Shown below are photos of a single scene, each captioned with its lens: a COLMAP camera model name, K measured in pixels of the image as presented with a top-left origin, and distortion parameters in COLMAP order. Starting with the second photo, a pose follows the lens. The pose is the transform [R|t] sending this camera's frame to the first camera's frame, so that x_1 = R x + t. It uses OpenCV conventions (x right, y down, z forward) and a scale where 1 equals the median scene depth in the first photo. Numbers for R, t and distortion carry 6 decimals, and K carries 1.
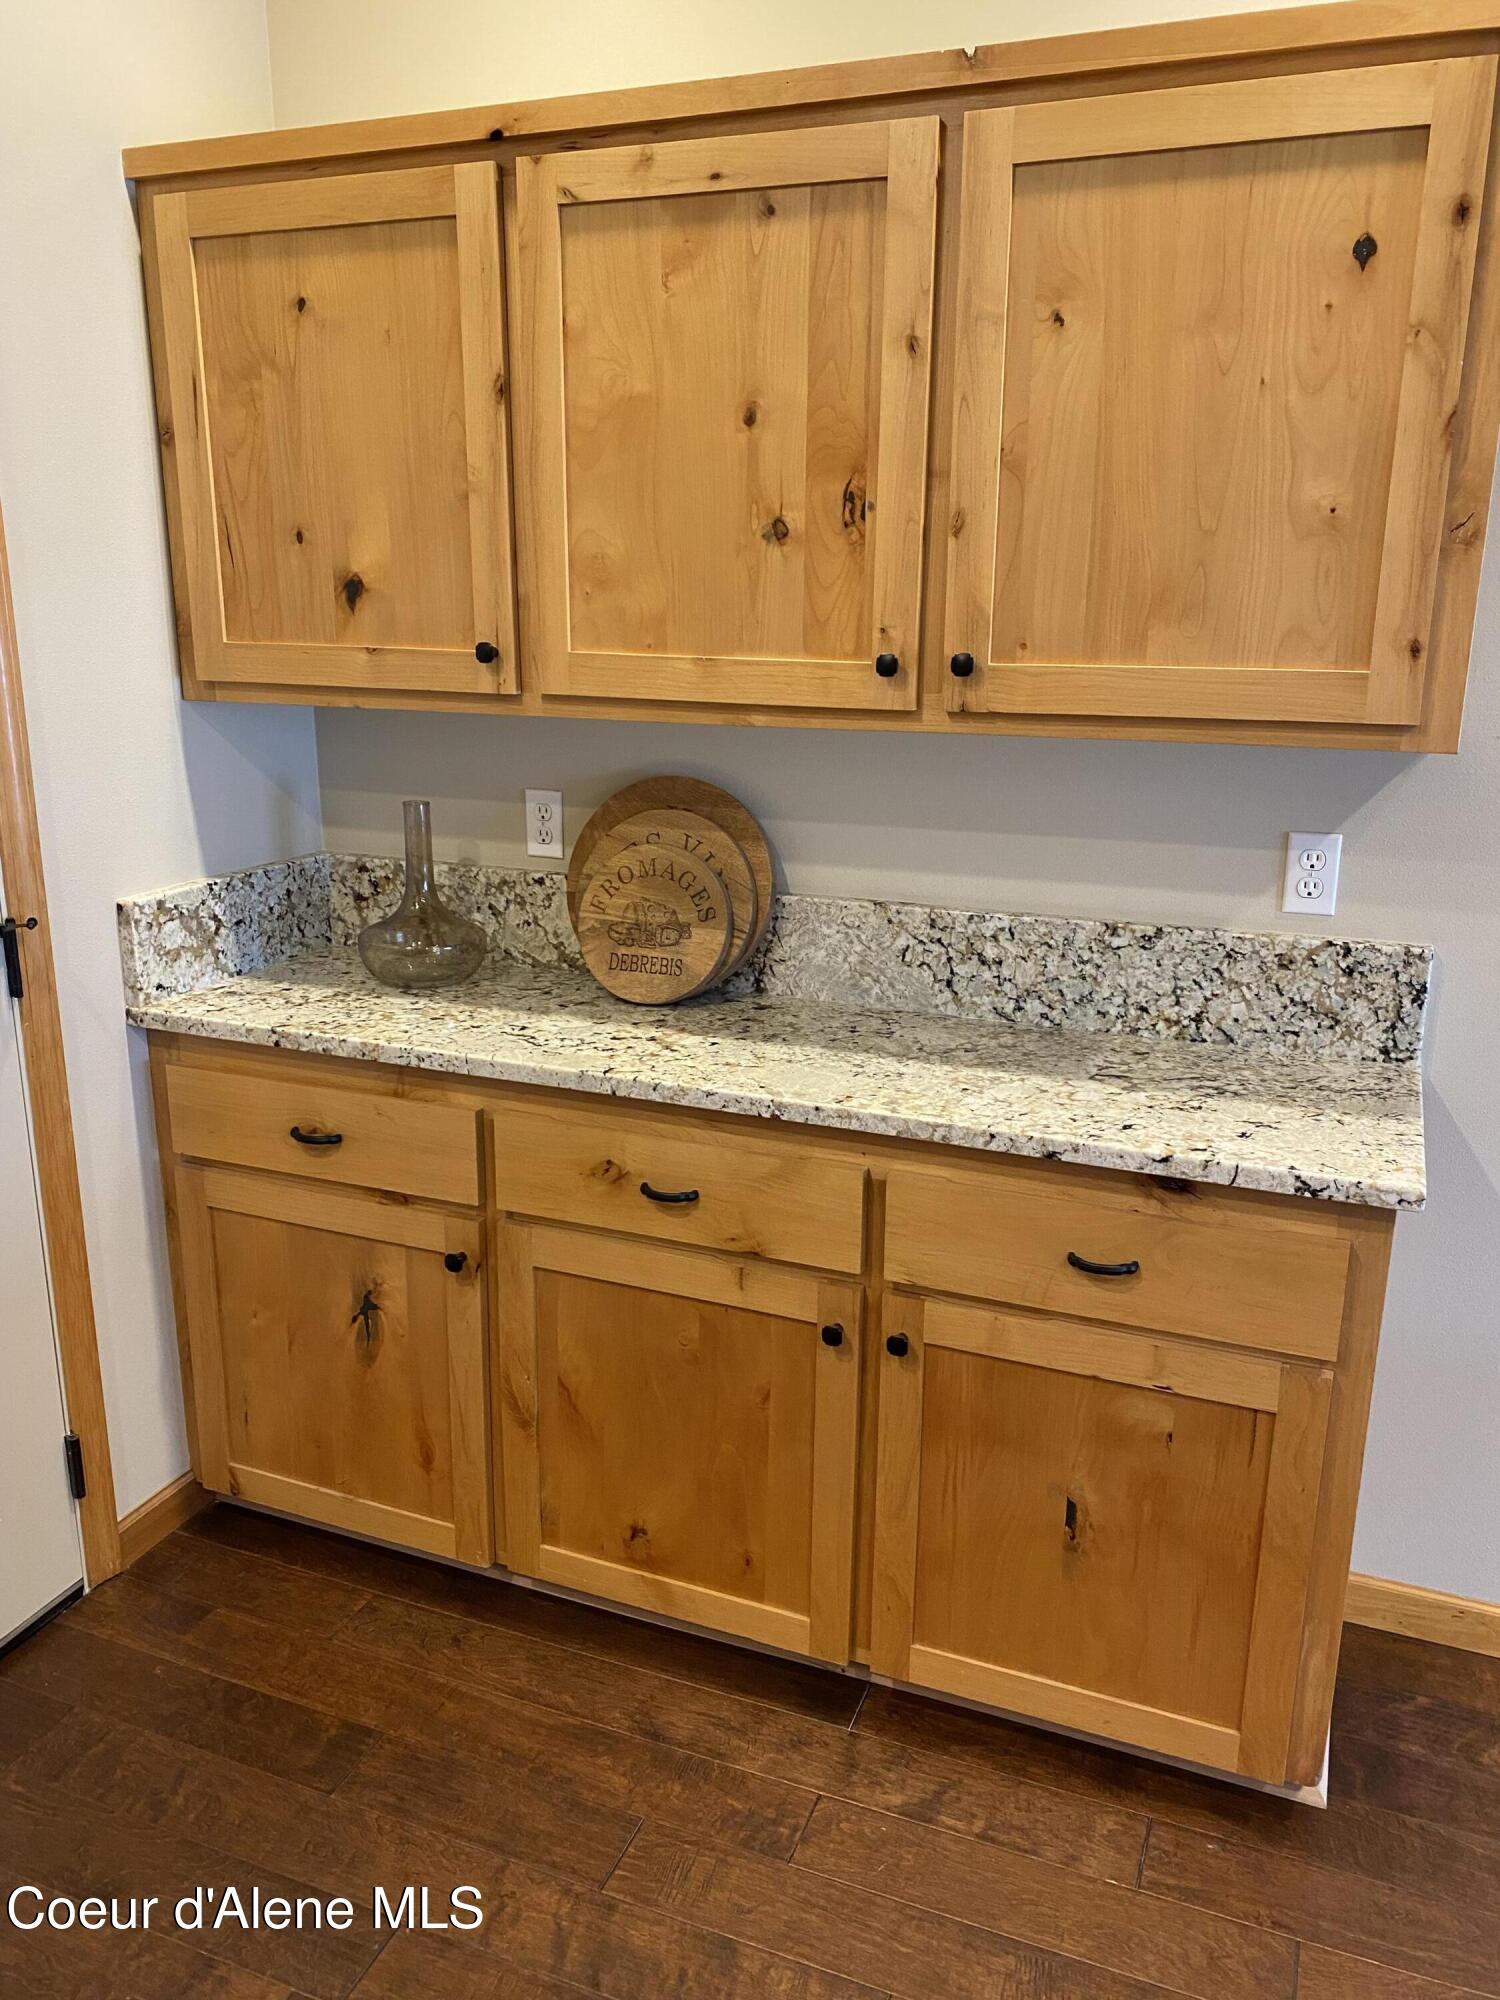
lens RADIAL K [[1545.4, 0, 750.0], [0, 1545.4, 1000.0], [0, 0, 1]] dist [0.071031, -0.093929]
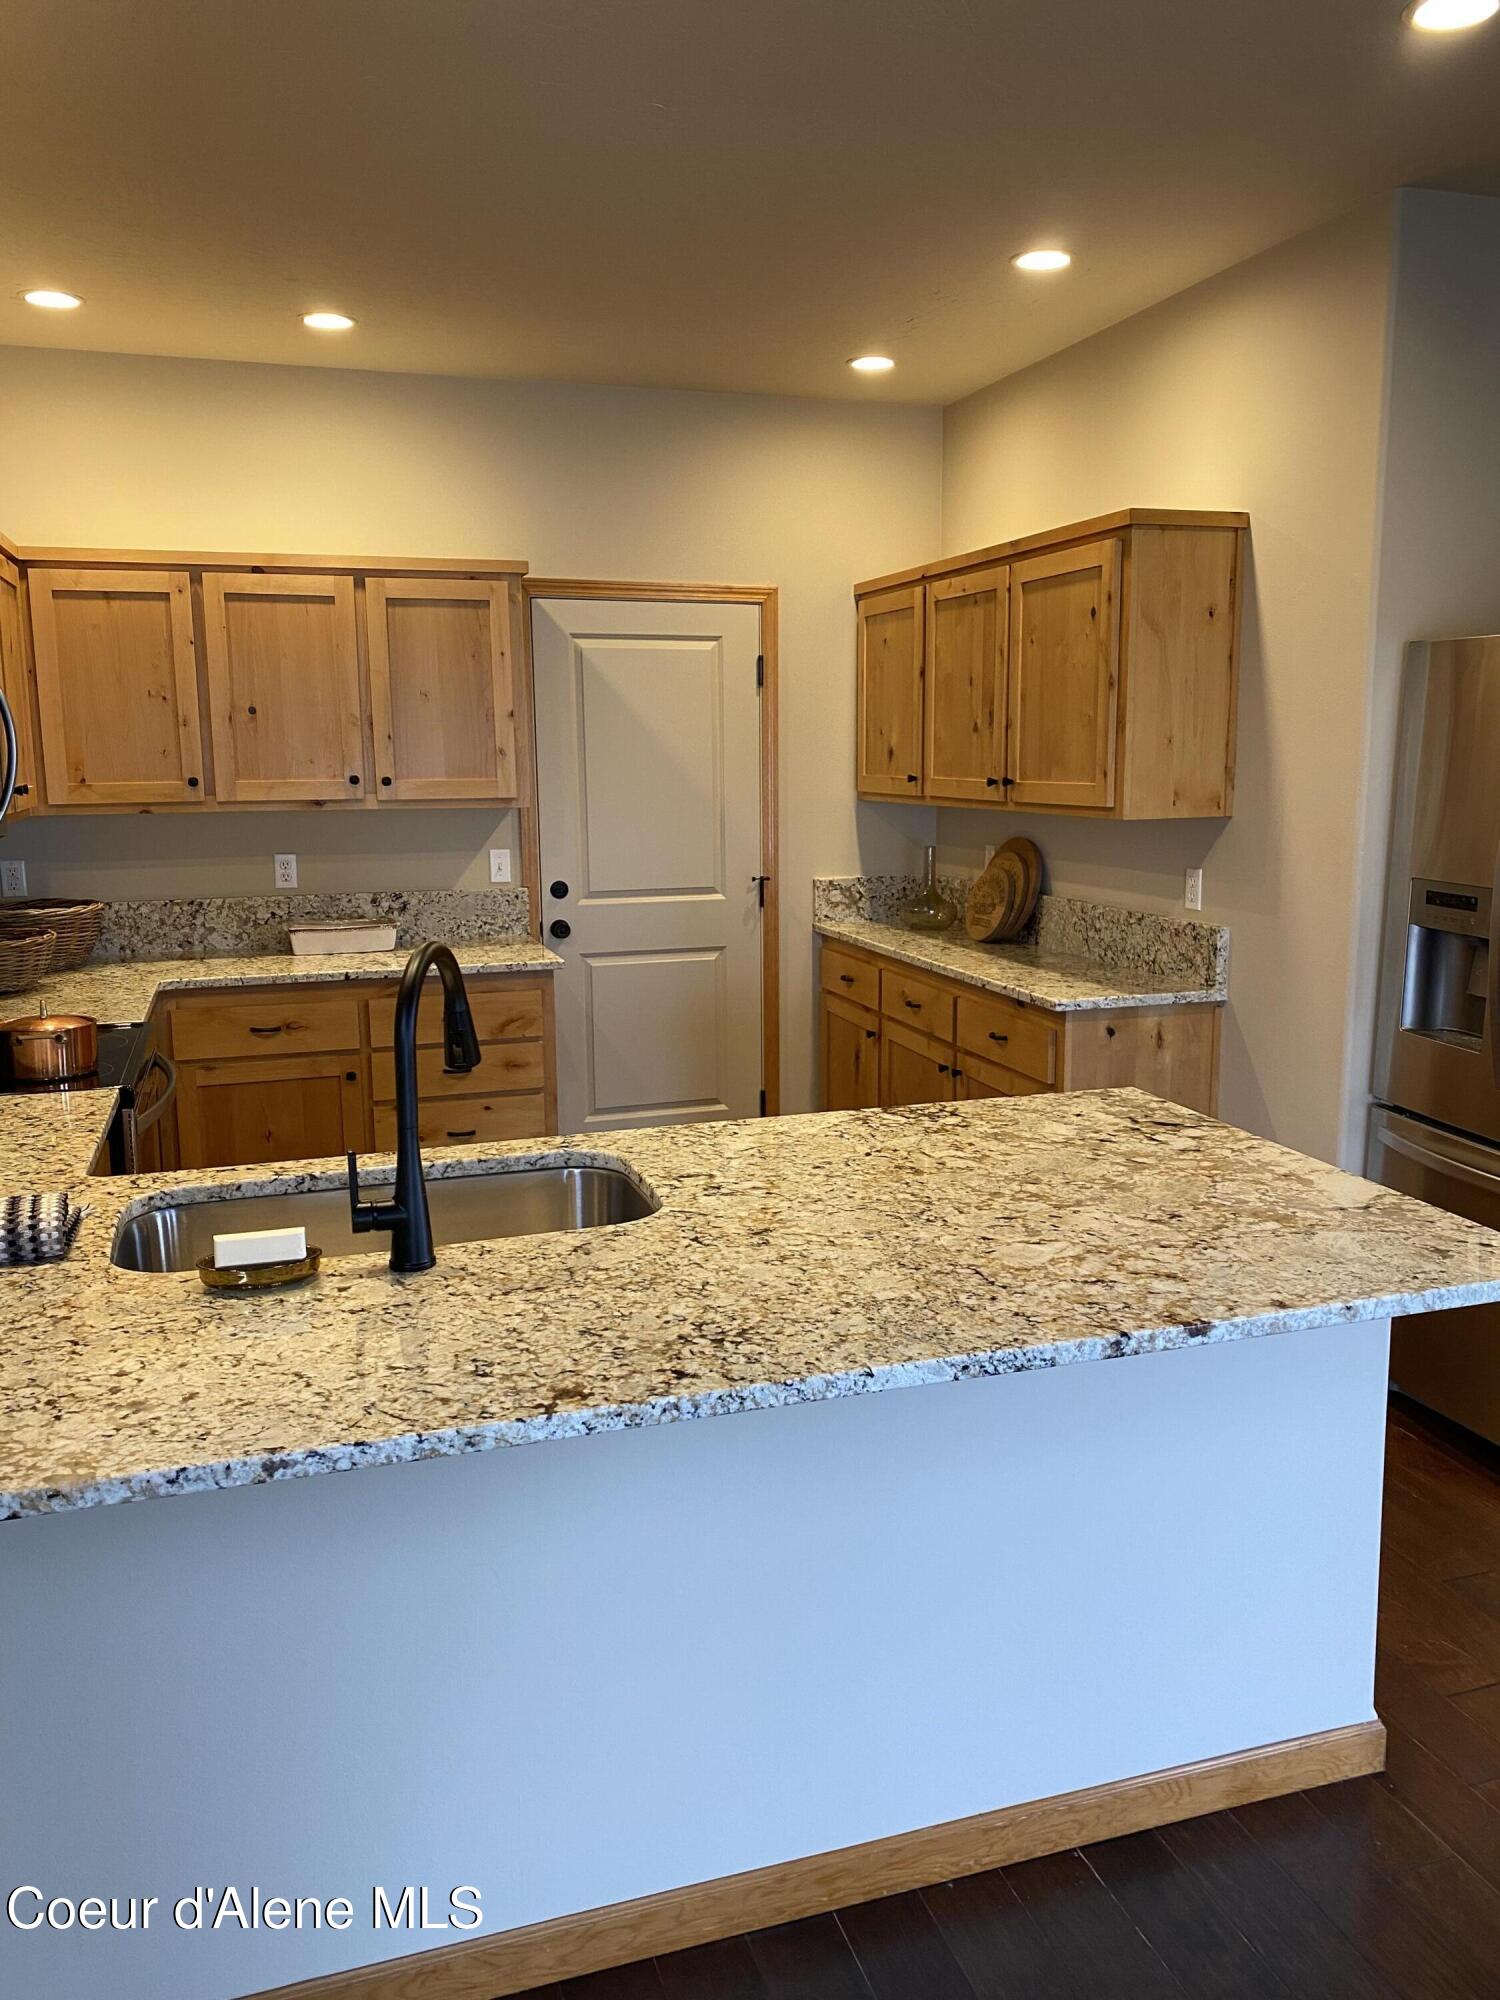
lens RADIAL K [[1513.2, 0, 764.1], [0, 1513.2, 987.8], [0, 0, 1]] dist [0.139956, -0.342499]
pose [[0.647864, 0.109645, -0.753824, 1.382050], [-0.189046, 0.981771, -0.019674, 0.170402], [0.737925, 0.155253, 0.656782, -0.610528]]
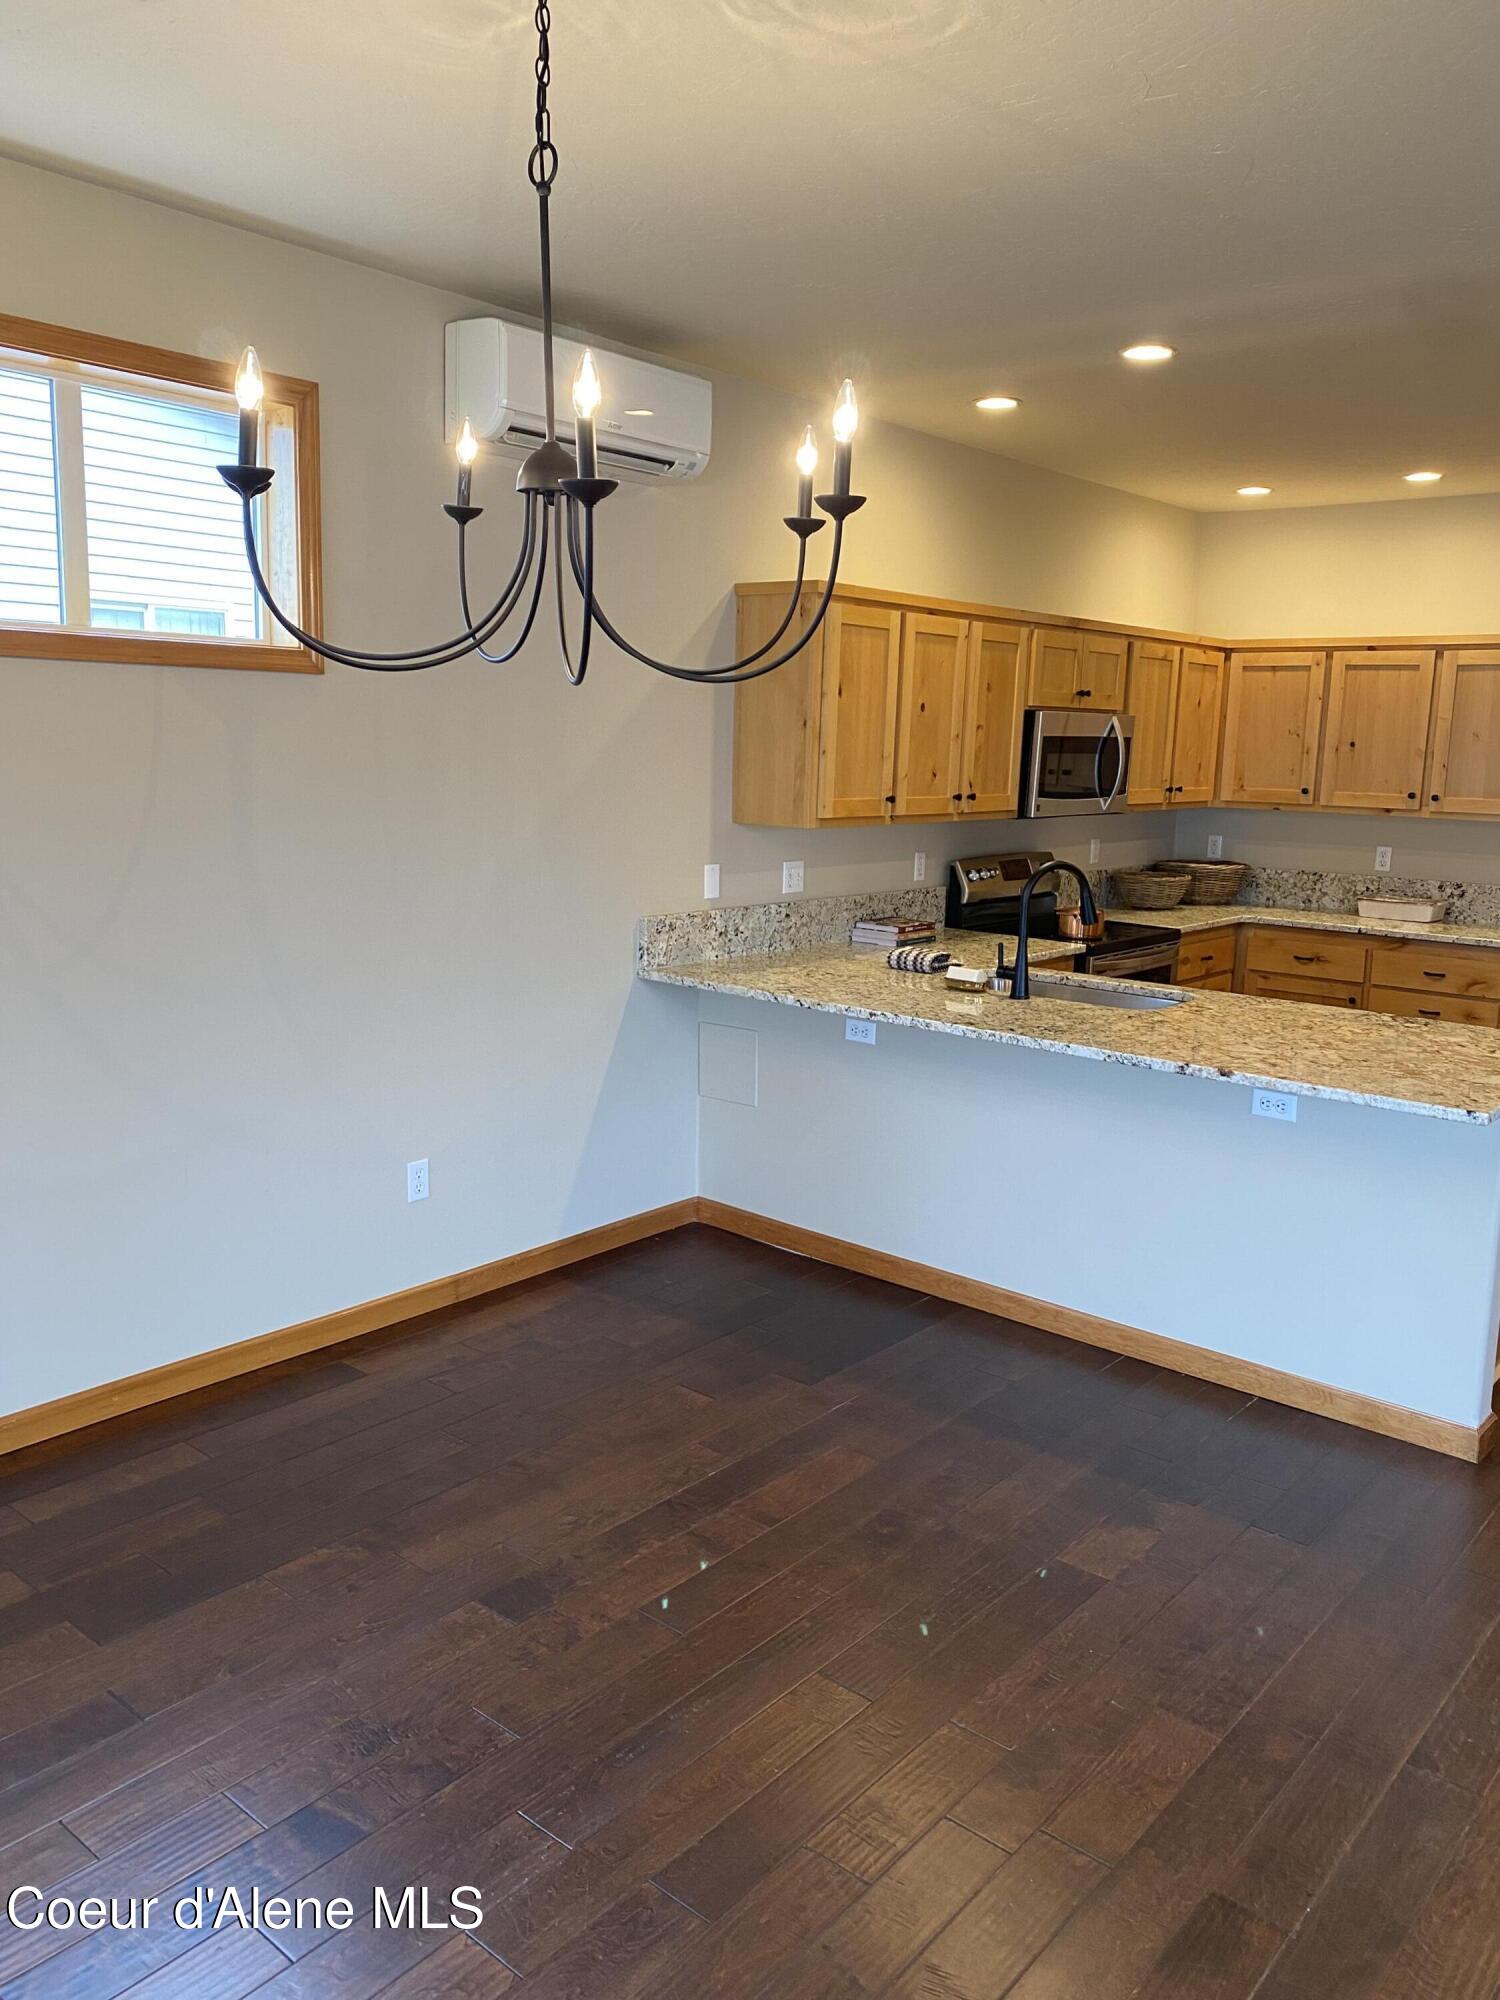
lens RADIAL K [[1516.4, 0, 747.5], [0, 1516.4, 1009.3], [0, 0, 1]] dist [0.075461, -0.220903]
pose [[-0.314063, 0.154739, -0.936707, 2.550132], [-0.275492, 0.929324, 0.245887, -0.024580], [0.908553, 0.335279, -0.249237, -0.004306]]
